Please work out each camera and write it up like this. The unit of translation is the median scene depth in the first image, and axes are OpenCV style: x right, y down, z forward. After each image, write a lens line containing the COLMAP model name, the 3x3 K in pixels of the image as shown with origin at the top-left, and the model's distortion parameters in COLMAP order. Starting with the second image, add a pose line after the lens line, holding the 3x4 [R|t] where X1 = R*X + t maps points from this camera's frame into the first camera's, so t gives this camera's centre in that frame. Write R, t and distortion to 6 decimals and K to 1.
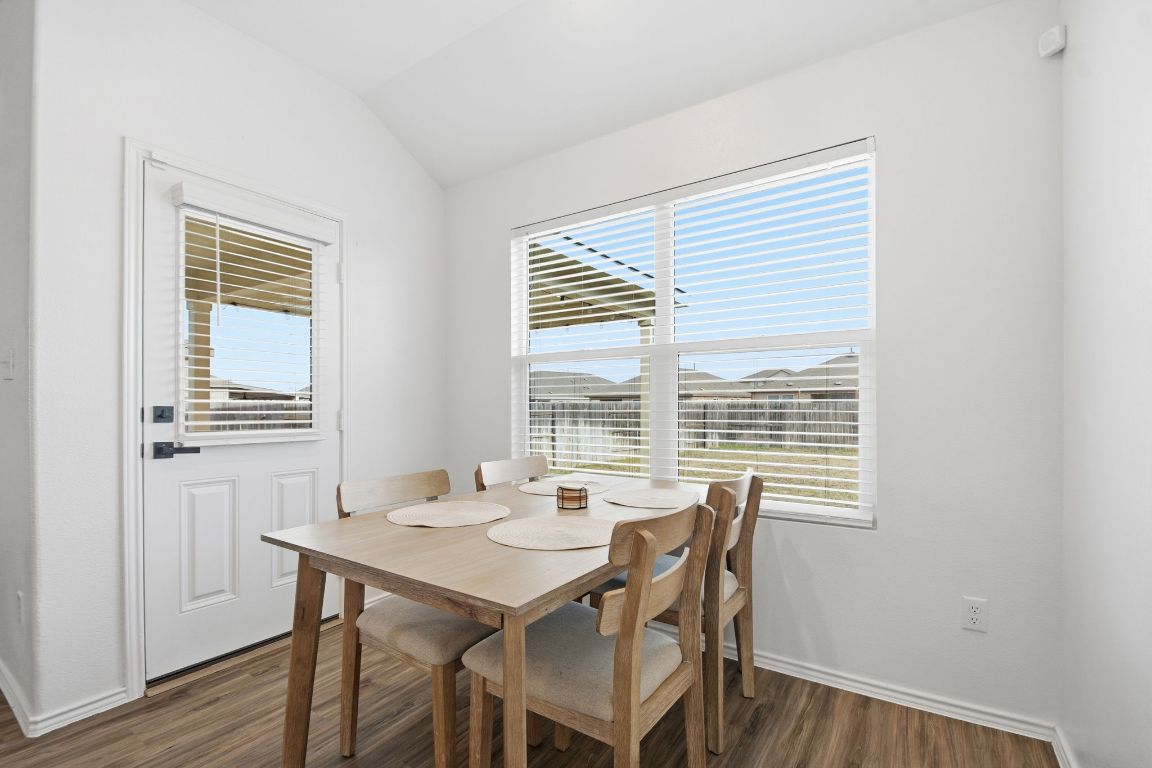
lens RADIAL K [[504.3, 0, 574.8], [0, 504.3, 410.9], [0, 0, 1]] dist [-0.001801, -0.014730]
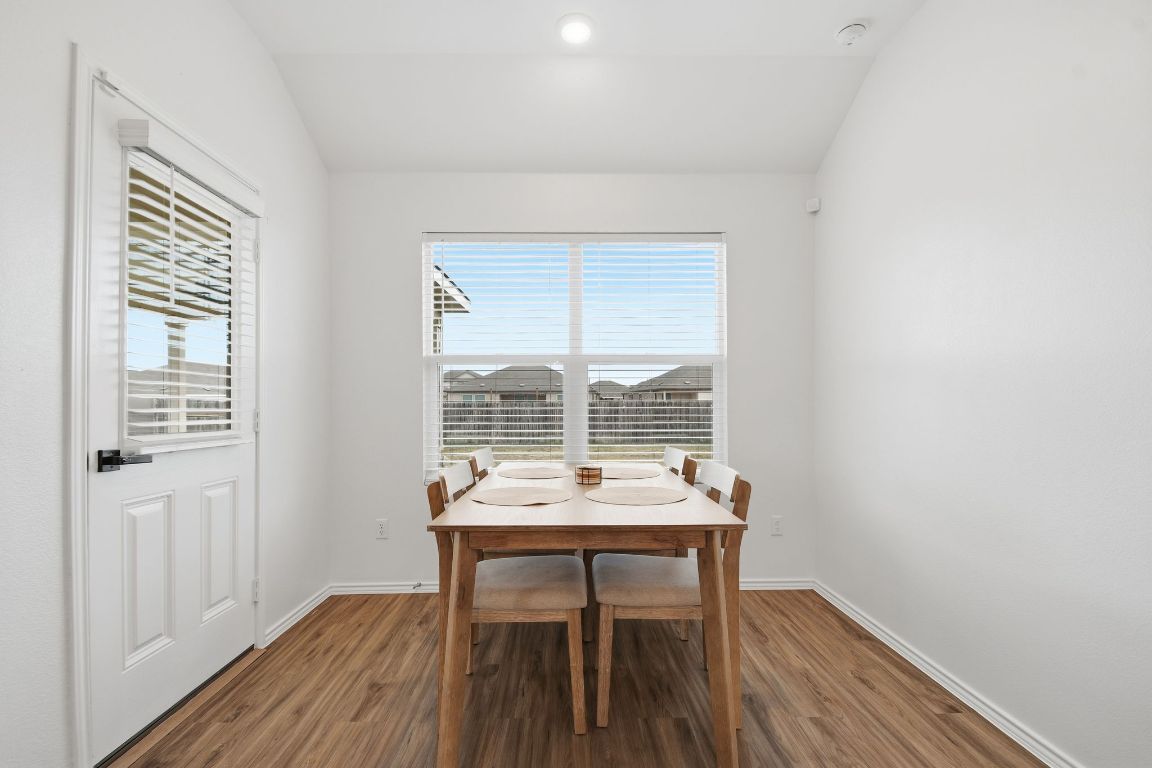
lens RADIAL K [[513.8, 0, 571.6], [0, 513.8, 405.0], [0, 0, 1]] dist [0.001665, -0.015917]
pose [[0.819646, 0.001843, 0.572867, -0.656968], [0.003651, 0.999958, -0.008440, 0.003012], [-0.572858, 0.009010, 0.819605, -0.042720]]
